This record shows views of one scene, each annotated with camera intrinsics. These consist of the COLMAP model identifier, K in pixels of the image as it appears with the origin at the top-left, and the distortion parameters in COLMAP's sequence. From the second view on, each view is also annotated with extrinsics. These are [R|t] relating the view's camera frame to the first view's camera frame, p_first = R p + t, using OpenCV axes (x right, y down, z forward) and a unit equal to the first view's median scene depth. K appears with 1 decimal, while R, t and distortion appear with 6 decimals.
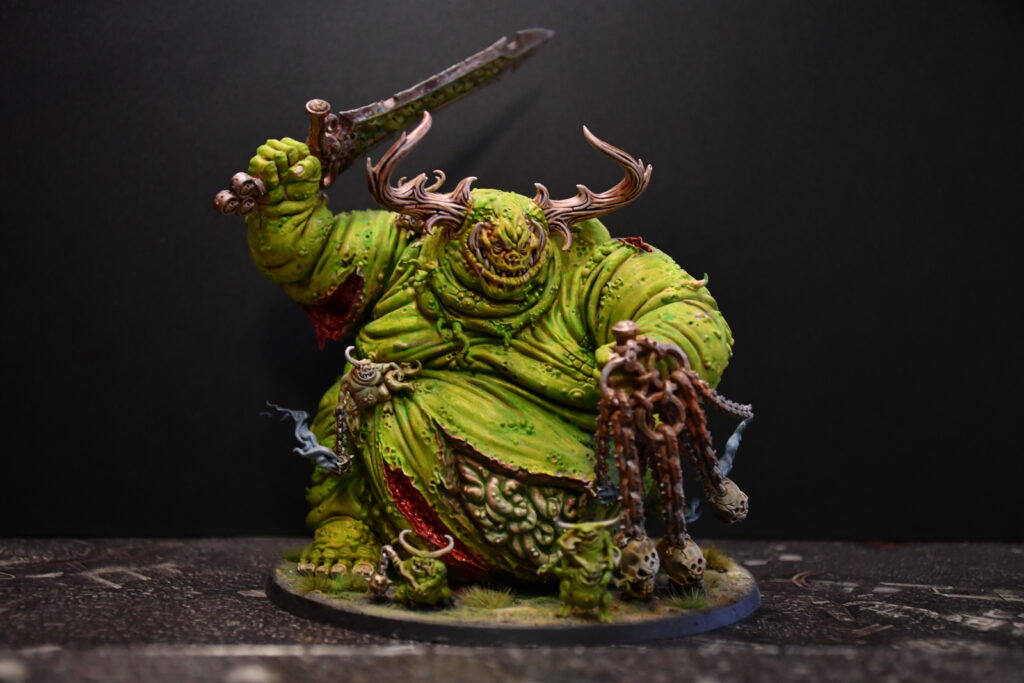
lens RADIAL K [[1305.8, 0, 509.2], [0, 1305.8, 335.1], [0, 0, 1]] dist [-0.013592, 0.000000]
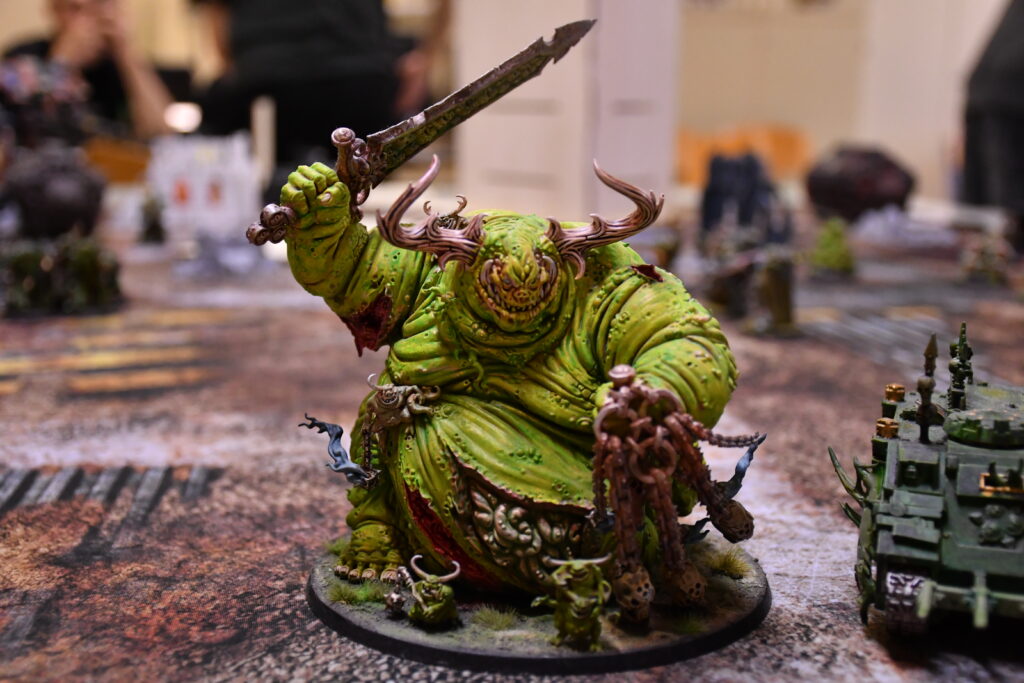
lens RADIAL K [[1341.0, 0, 508.6], [0, 1341.0, 342.6], [0, 0, 1]] dist [0.001193, 0.000000]
pose [[0.991164, 0.008904, -0.132346, 0.132606], [0.009559, 0.990356, 0.138216, -0.166925], [0.132300, -0.138260, 0.981520, -0.052121]]
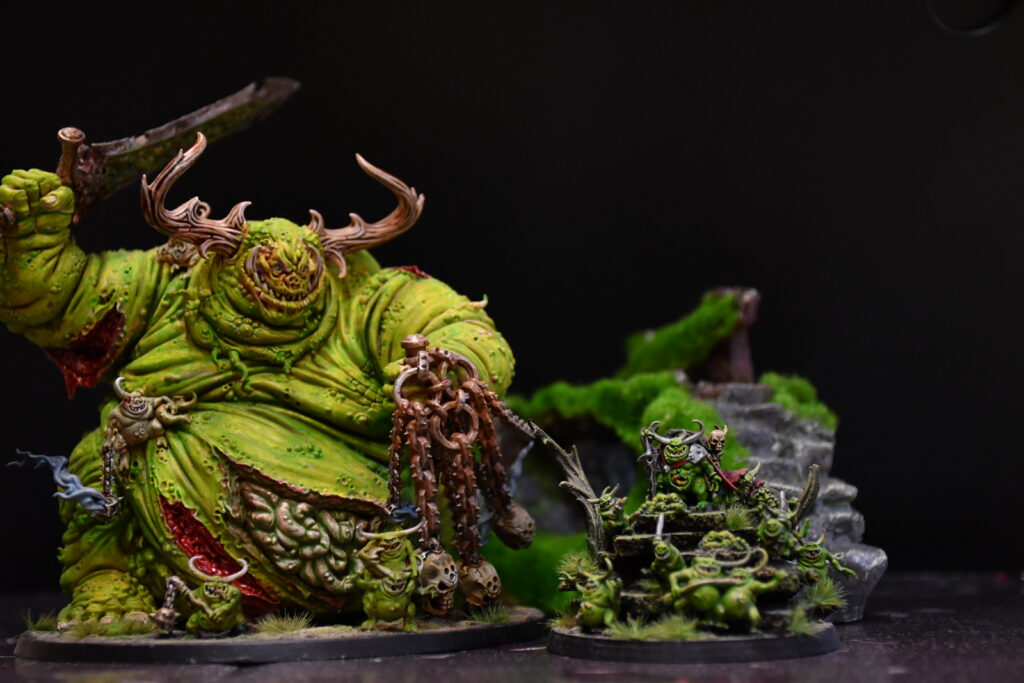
lens RADIAL K [[1542.3, 0, 515.7], [0, 1542.3, 344.0], [0, 0, 1]] dist [0.087785, 0.000000]
pose [[0.971542, -0.020562, 0.235975, -0.108383], [0.050240, 0.991447, -0.120455, 0.134822], [-0.231480, 0.128882, 0.964265, -0.151308]]
